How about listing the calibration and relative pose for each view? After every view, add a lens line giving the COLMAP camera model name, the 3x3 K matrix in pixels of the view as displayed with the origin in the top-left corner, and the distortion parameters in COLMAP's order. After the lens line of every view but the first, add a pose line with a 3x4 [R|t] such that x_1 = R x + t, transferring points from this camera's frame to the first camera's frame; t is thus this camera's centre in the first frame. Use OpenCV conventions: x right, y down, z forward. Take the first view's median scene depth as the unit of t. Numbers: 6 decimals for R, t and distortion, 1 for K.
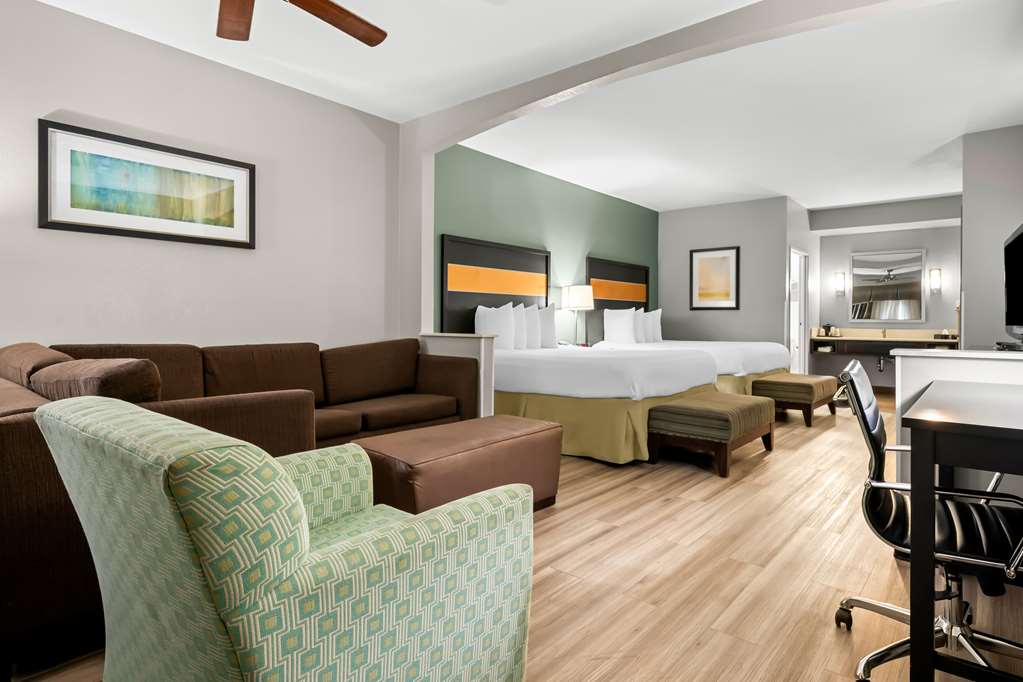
lens RADIAL K [[560.8, 0, 561.0], [0, 560.8, 321.0], [0, 0, 1]] dist [-0.000050, -0.000129]
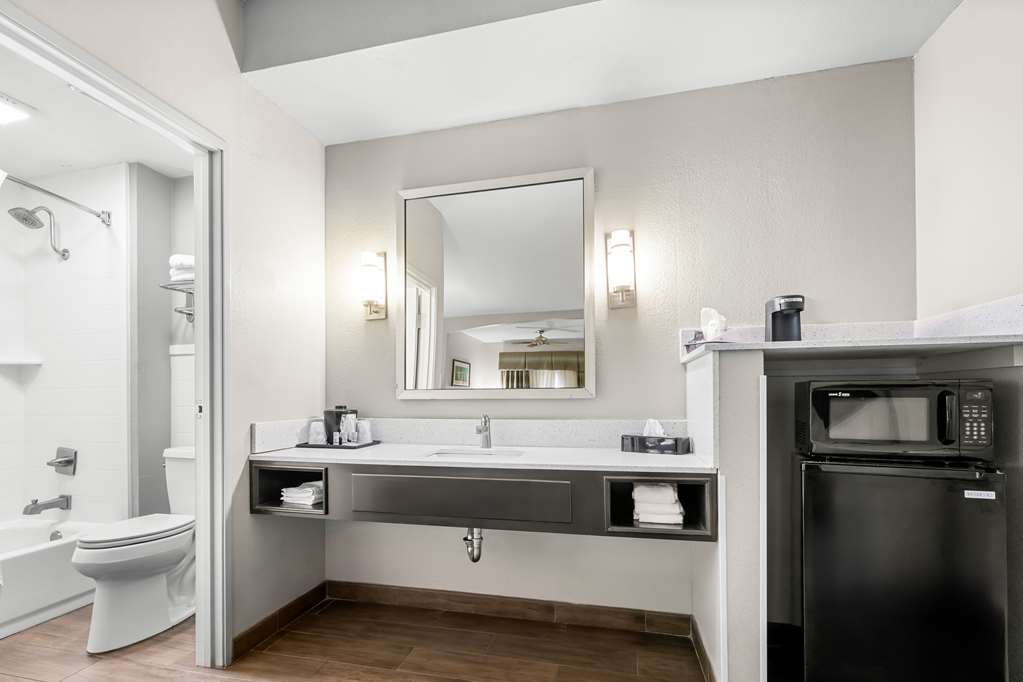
lens RADIAL K [[451.9, 0, 506.6], [0, 451.9, 391.6], [0, 0, 1]] dist [0.002502, 0.000373]
pose [[0.912177, -0.012685, 0.409600, 0.501841], [0.017004, 0.999832, -0.006902, 0.000339], [-0.409443, 0.013261, 0.912239, 0.791305]]
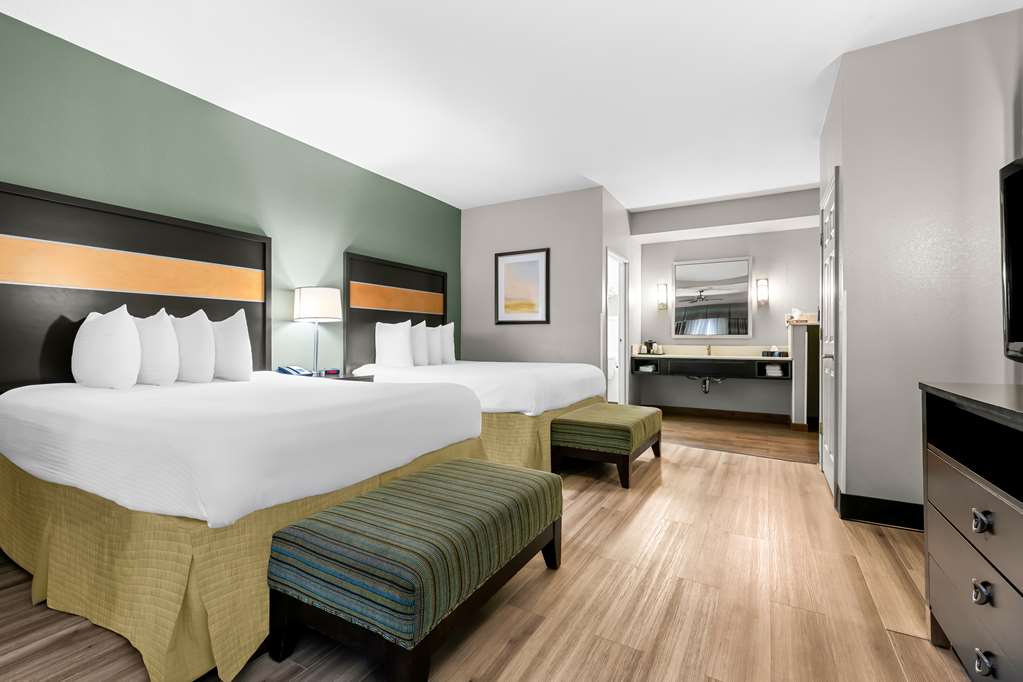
lens RADIAL K [[442.3, 0, 509.8], [0, 442.3, 335.2], [0, 0, 1]] dist [-0.000139, 0.000006]
pose [[0.990133, -0.002675, 0.140102, 0.165950], [0.003784, 0.999964, -0.007654, 0.001914], [-0.140077, 0.008108, 0.990107, 0.353610]]
